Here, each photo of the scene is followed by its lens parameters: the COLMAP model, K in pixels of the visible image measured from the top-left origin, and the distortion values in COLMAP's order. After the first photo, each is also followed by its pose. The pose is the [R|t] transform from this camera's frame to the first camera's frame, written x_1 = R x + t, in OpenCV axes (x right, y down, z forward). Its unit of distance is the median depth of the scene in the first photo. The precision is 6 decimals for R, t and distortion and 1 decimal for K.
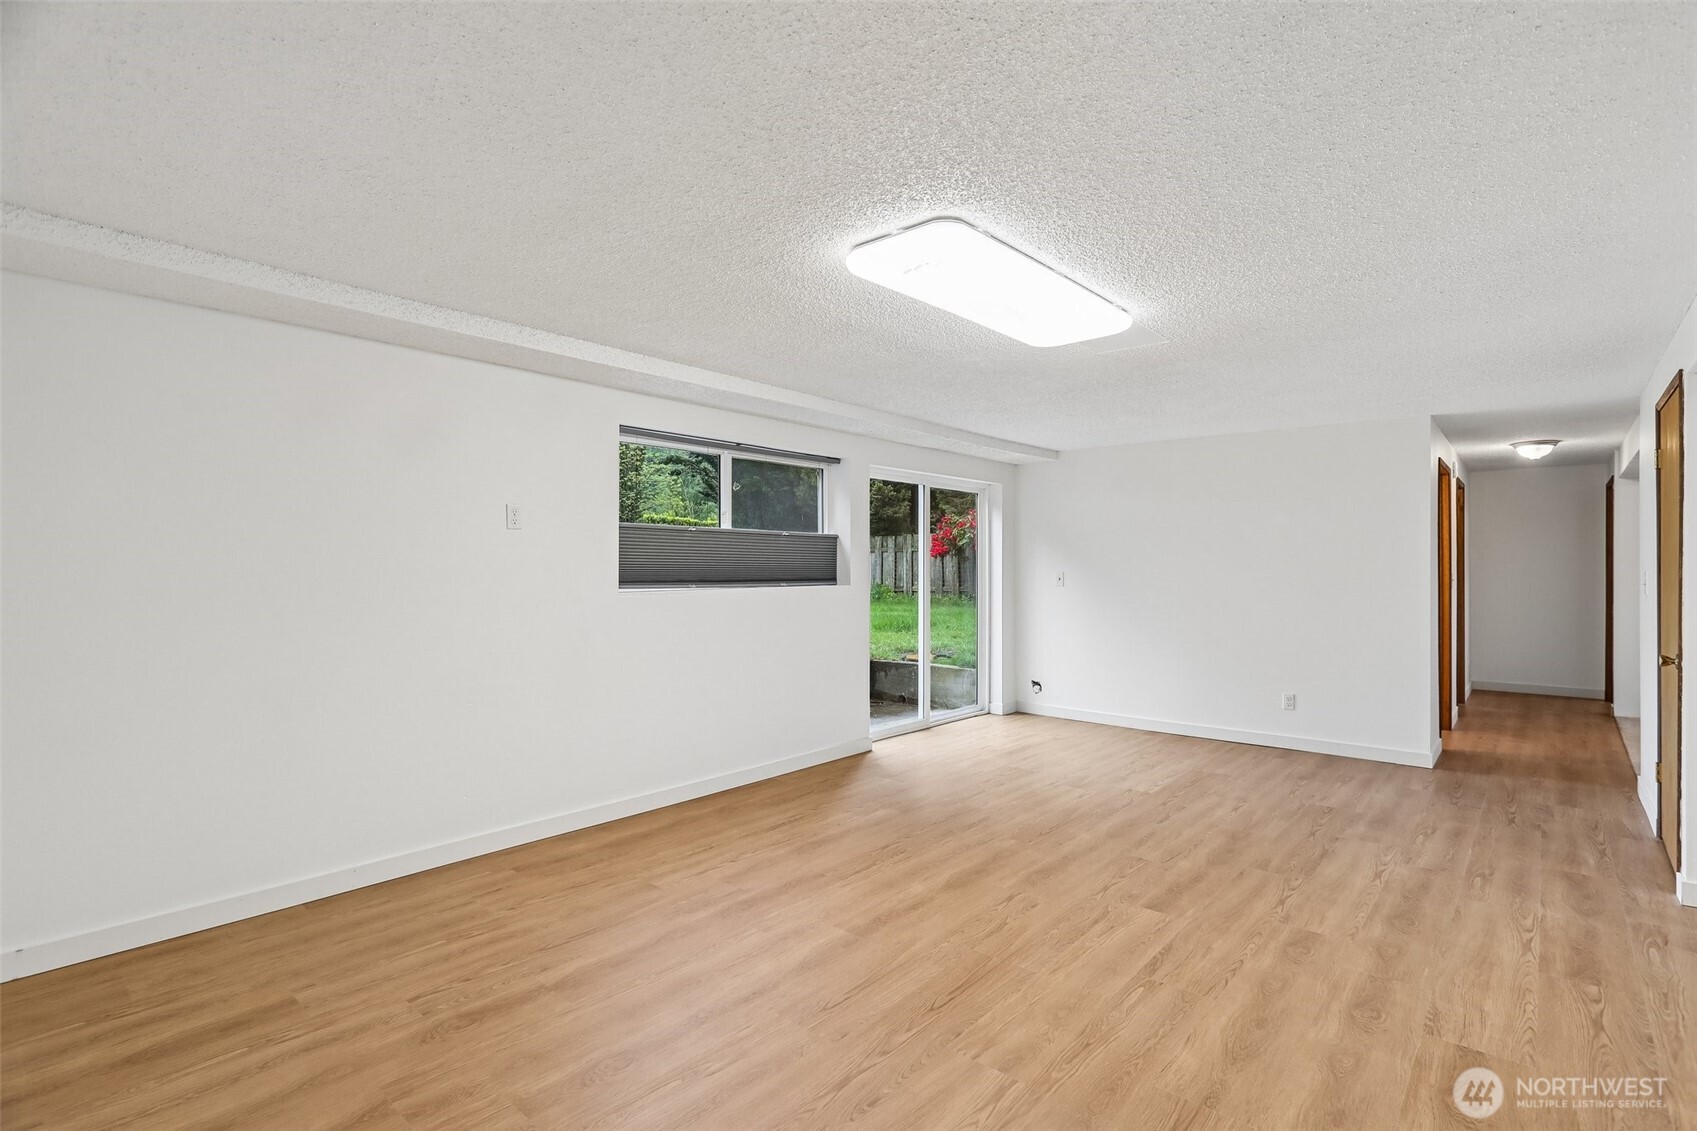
lens RADIAL K [[795.8, 0, 847.6], [0, 795.8, 566.0], [0, 0, 1]] dist [0.003197, 0.000479]
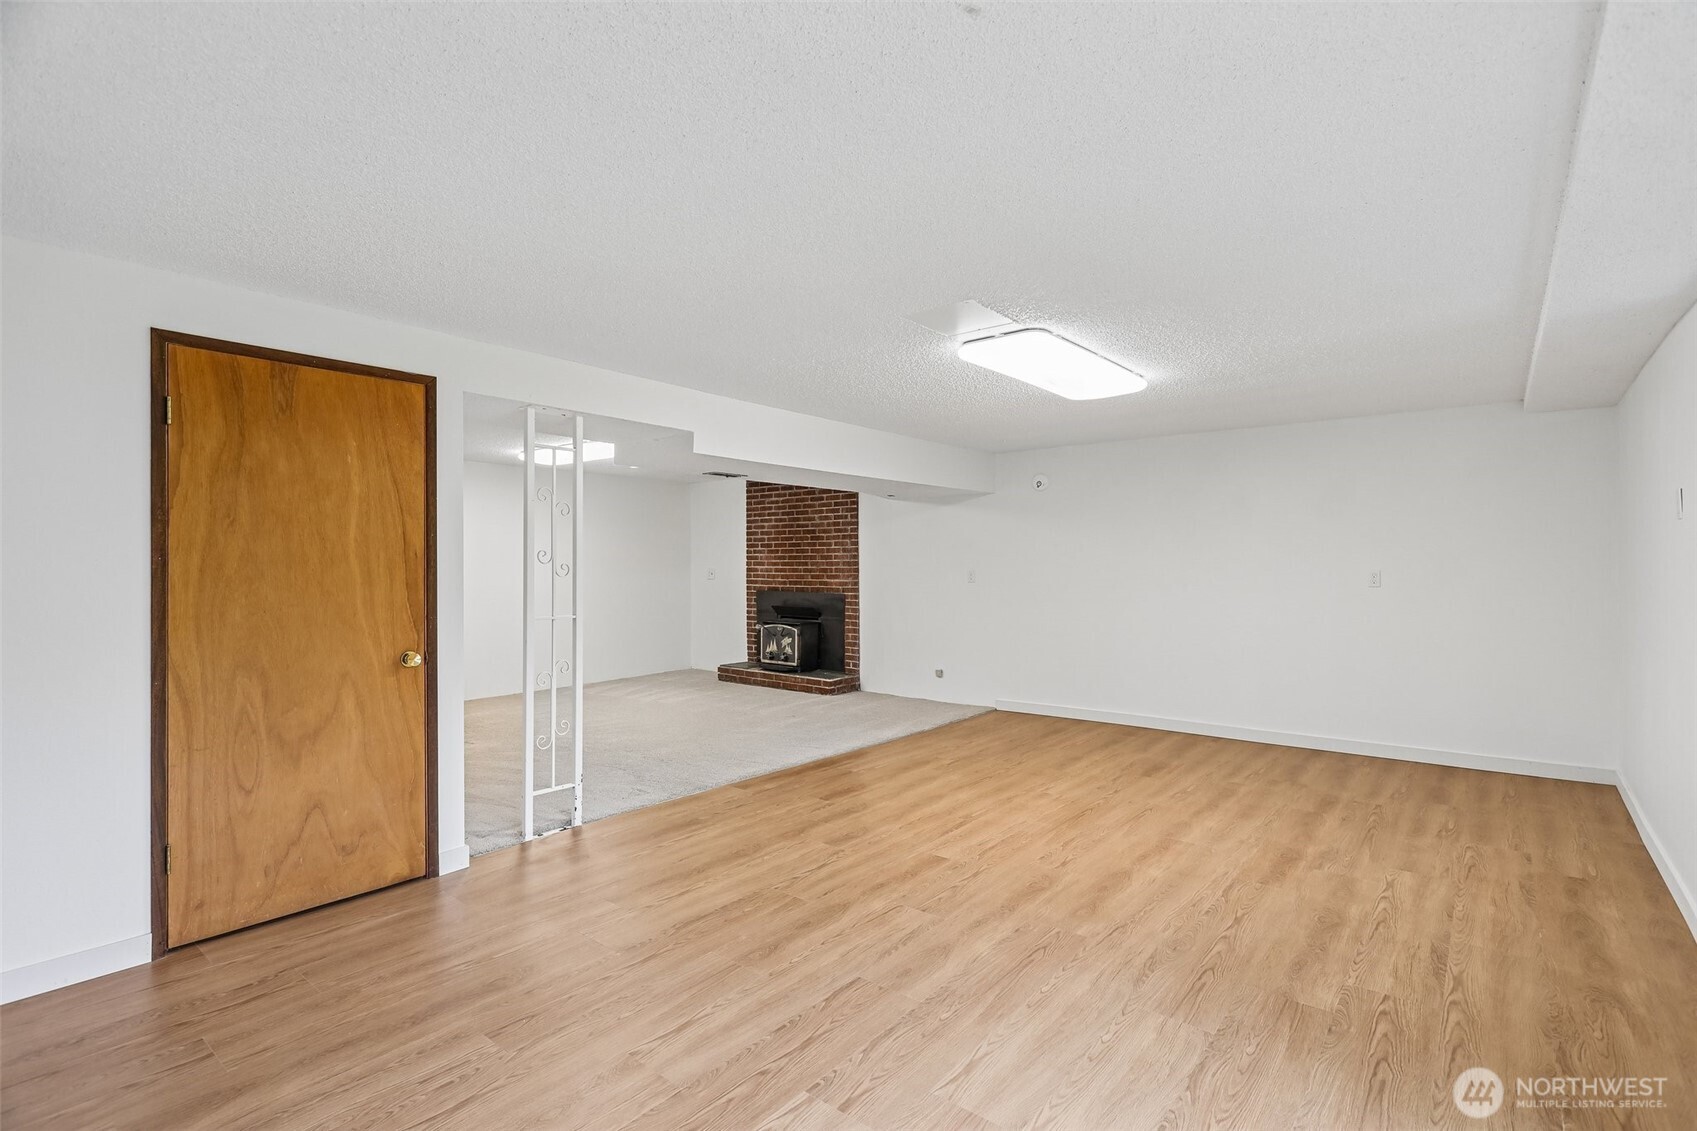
lens RADIAL K [[795.8, 0, 849.3], [0, 795.8, 565.3], [0, 0, 1]] dist [0.003197, 0.000479]
pose [[-0.999142, -0.000586, -0.041409, 0.526544], [-0.000622, 0.999999, 0.000870, 0.001180], [0.041408, 0.000895, -0.999142, 2.009222]]
